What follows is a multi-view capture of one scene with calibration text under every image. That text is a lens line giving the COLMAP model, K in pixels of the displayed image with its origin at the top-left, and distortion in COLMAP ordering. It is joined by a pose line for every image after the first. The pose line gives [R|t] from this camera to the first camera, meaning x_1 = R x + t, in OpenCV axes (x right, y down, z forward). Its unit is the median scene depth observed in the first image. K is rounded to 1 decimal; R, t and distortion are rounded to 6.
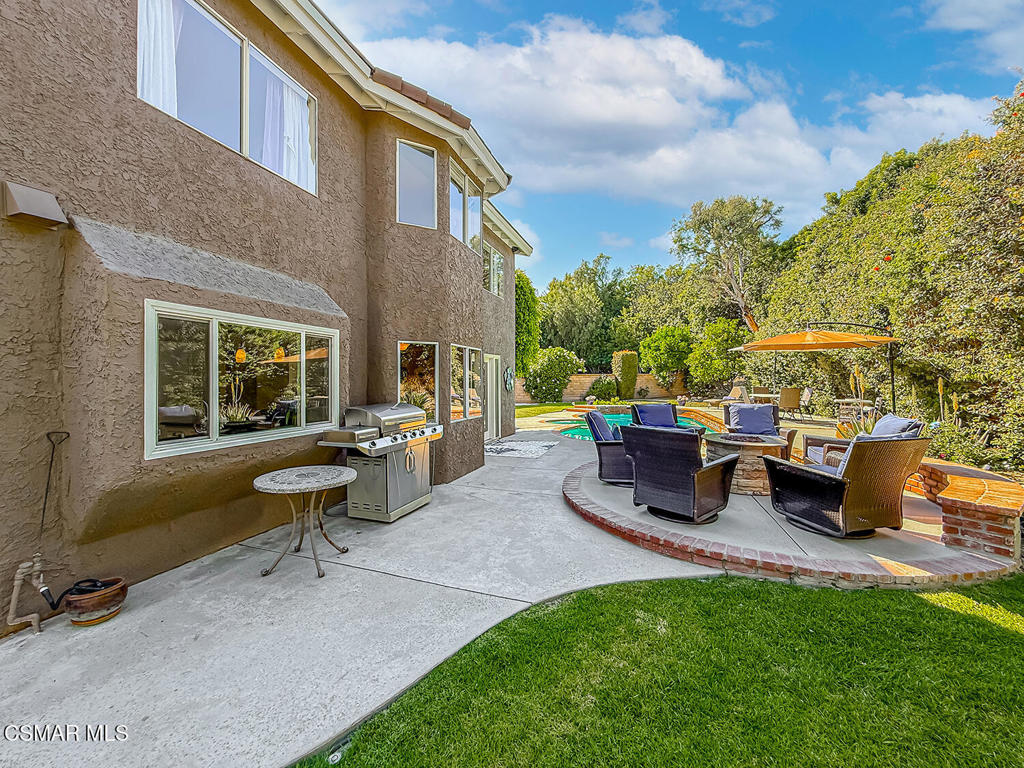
lens RADIAL K [[415.0, 0, 514.7], [0, 415.0, 386.1], [0, 0, 1]] dist [0.000601, -0.000090]
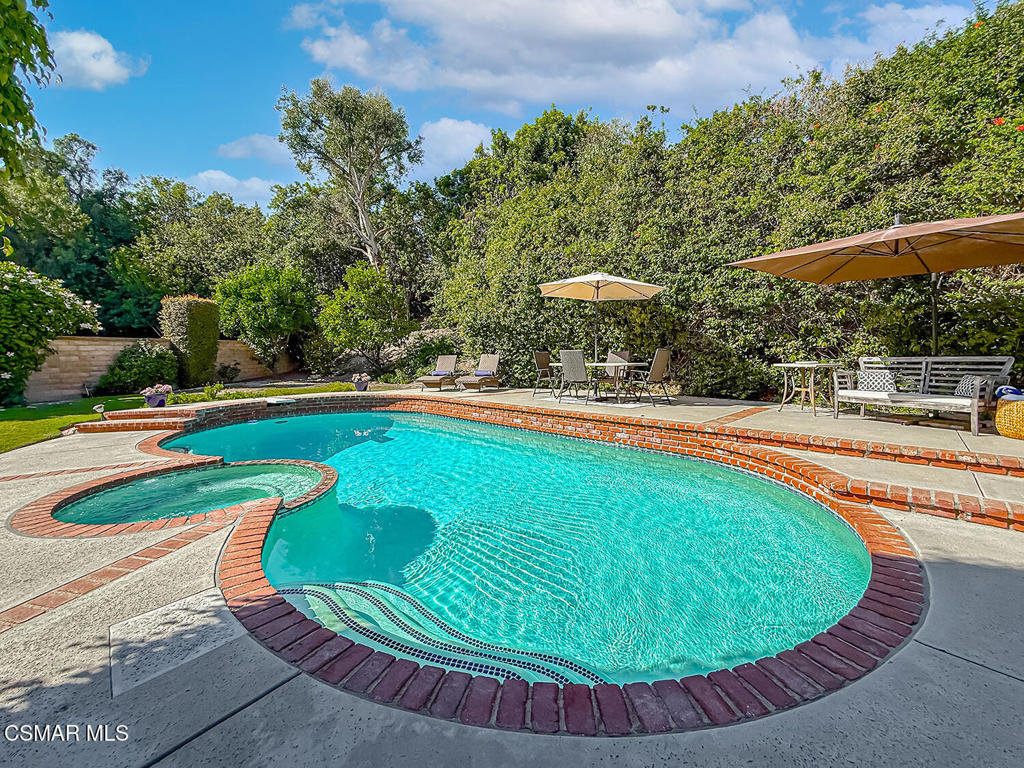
lens RADIAL K [[421.4, 0, 516.8], [0, 421.4, 364.3], [0, 0, 1]] dist [0.000725, 0.000192]
pose [[0.501035, -0.030189, 0.864900, 0.003363], [0.026686, 0.999455, 0.019427, 0.004035], [-0.865015, 0.013347, 0.501568, 0.396291]]
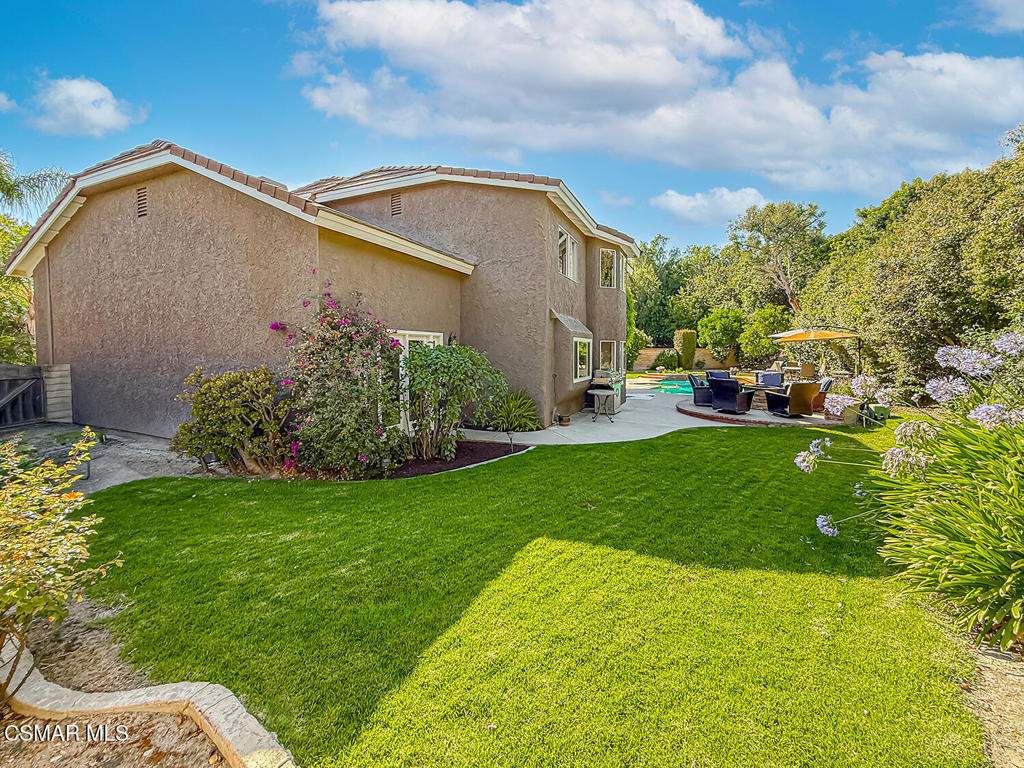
lens RADIAL K [[421.4, 0, 516.8], [0, 421.4, 364.3], [0, 0, 1]] dist [0.000725, 0.000192]
pose [[0.995524, 0.014891, -0.093328, -0.113882], [-0.012771, 0.999648, 0.023274, -0.006748], [0.093642, -0.021978, 0.995363, -0.285834]]
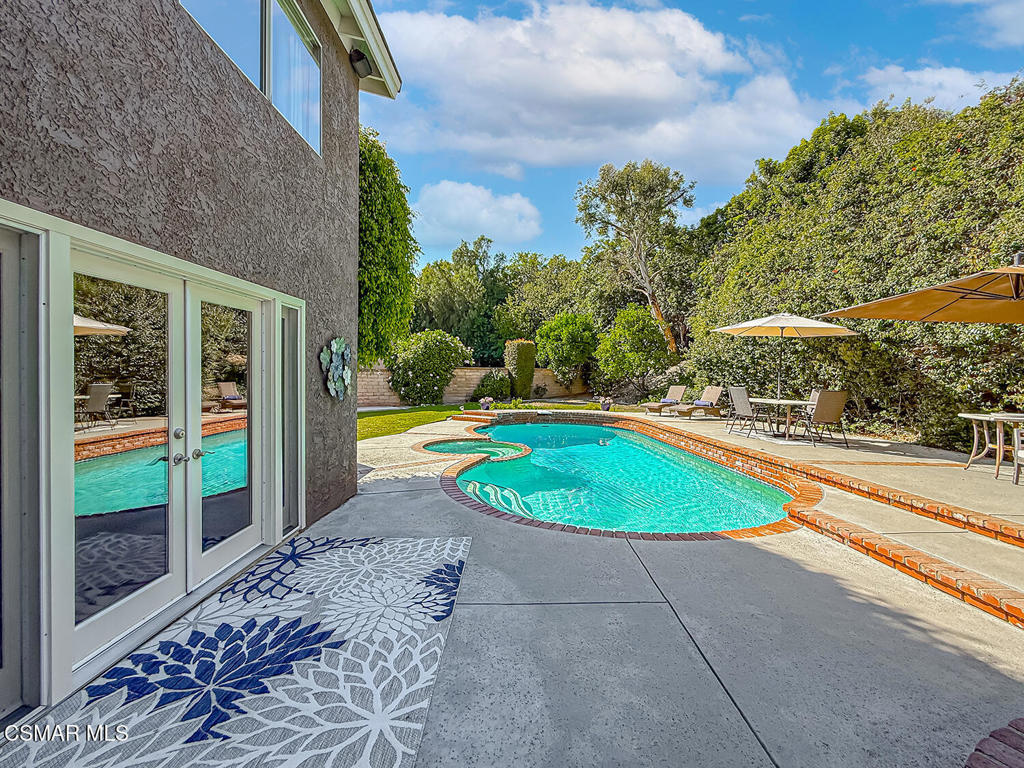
lens RADIAL K [[416.2, 0, 511.1], [0, 416.2, 378.2], [0, 0, 1]] dist [-0.000157, -0.000031]
pose [[0.956245, 0.009680, 0.292408, 0.012921], [-0.007156, 0.999927, -0.009700, -0.001880], [-0.292480, 0.007183, 0.956245, 0.249787]]
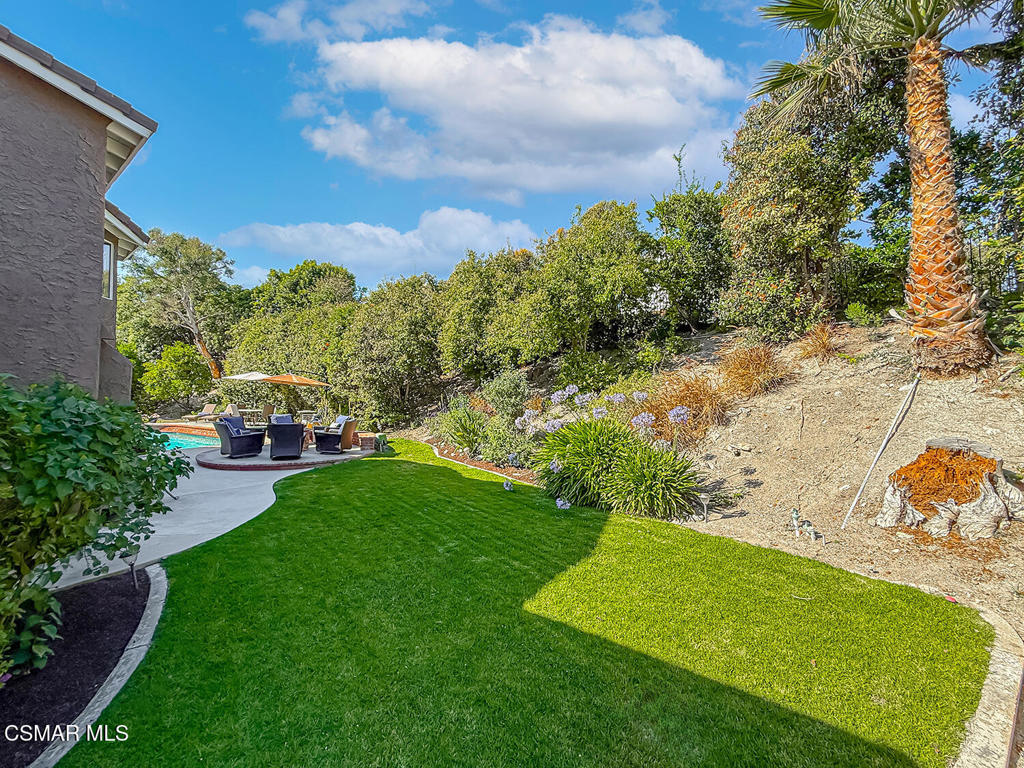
lens RADIAL K [[411.8, 0, 512.0], [0, 411.8, 384.0], [0, 0, 1]] dist [-0.002193, -0.000250]
pose [[0.311788, 0.031655, 0.949624, -0.250913], [0.006857, 0.999344, -0.035564, -0.006451], [-0.950127, 0.017600, 0.311366, -0.173895]]
